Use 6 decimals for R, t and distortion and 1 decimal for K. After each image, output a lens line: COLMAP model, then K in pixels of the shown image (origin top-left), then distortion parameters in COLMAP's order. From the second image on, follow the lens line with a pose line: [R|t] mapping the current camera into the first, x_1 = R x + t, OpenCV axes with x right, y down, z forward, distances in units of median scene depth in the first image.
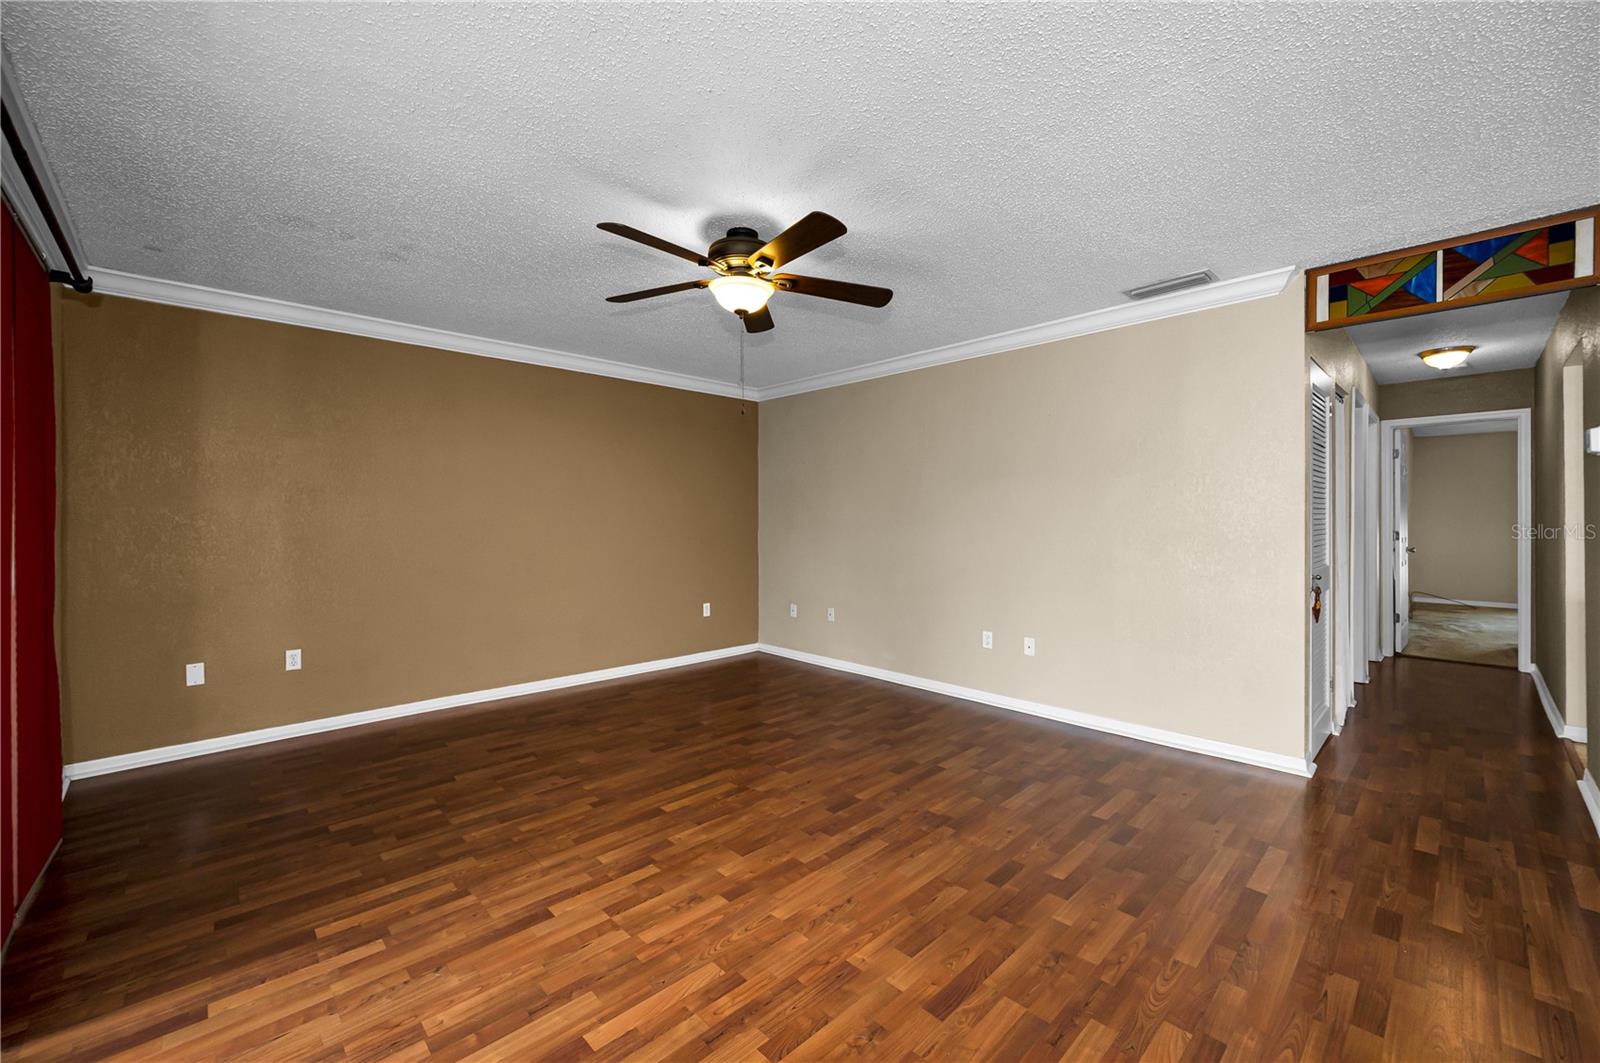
lens RADIAL K [[639.8, 0, 804.5], [0, 639.8, 520.2], [0, 0, 1]] dist [-0.001137, -0.000093]
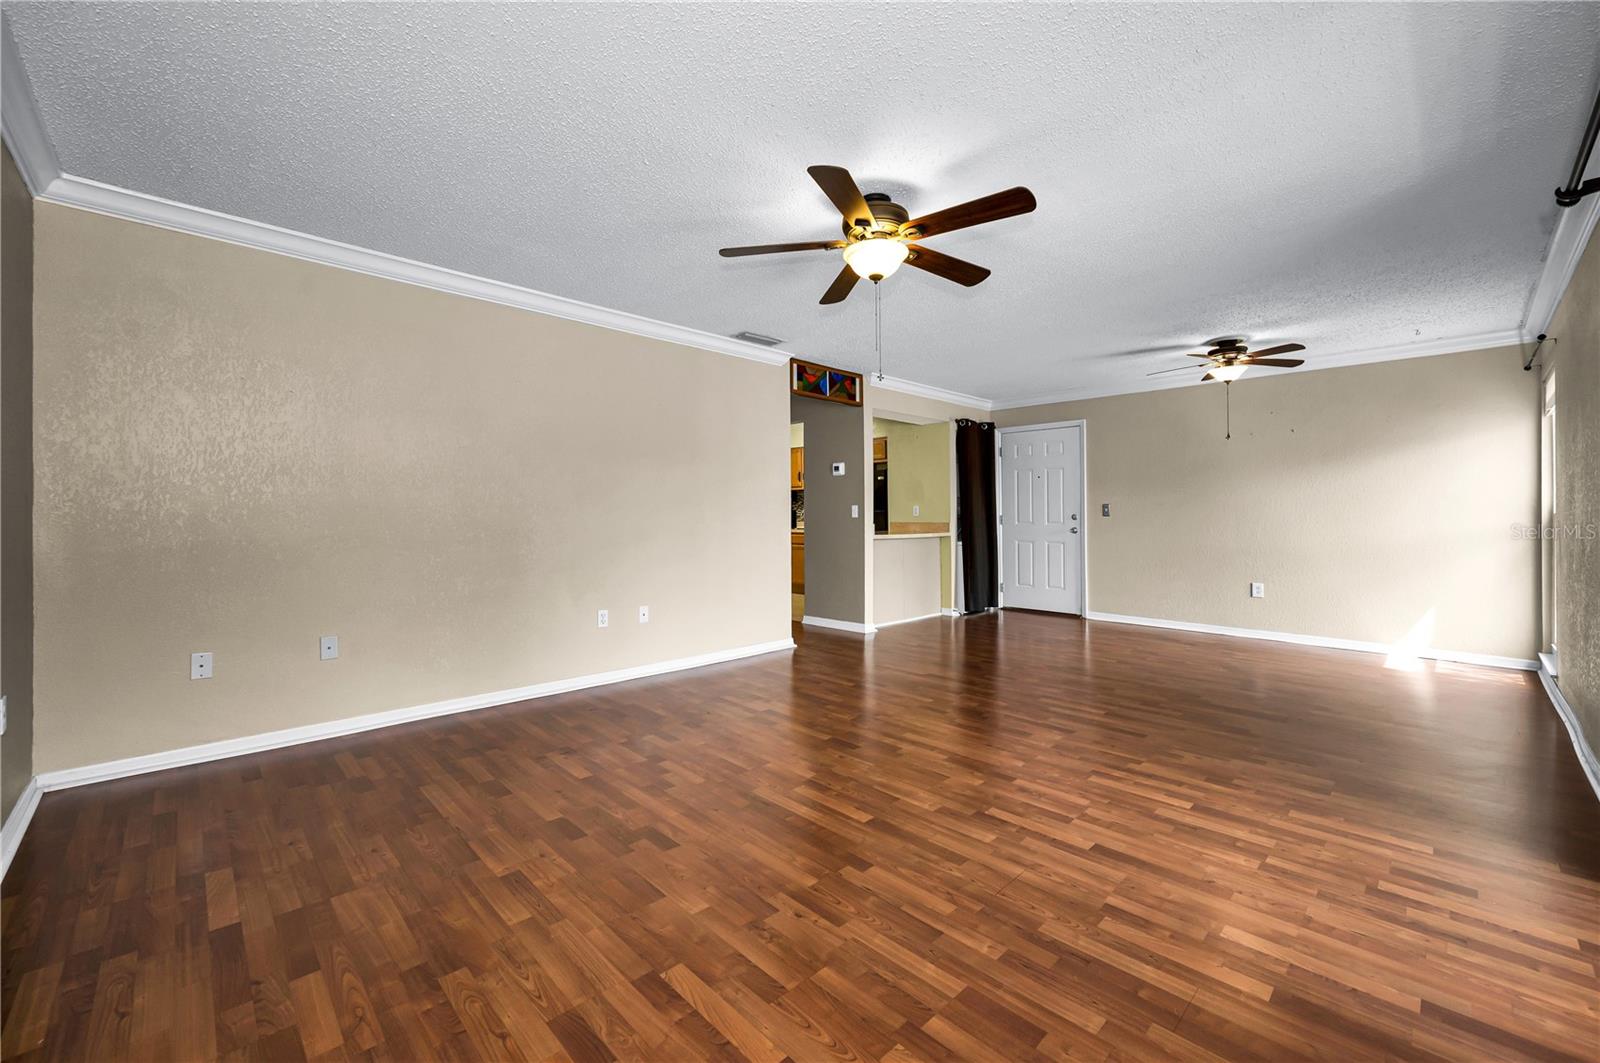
lens RADIAL K [[641.1, 0, 798.7], [0, 641.1, 506.1], [0, 0, 1]] dist [-0.001699, -0.000056]
pose [[-0.001881, 0.018043, 0.999835, -1.102911], [0.001020, 0.999837, -0.018041, 0.054160], [-0.999998, 0.000986, -0.001899, 1.121827]]
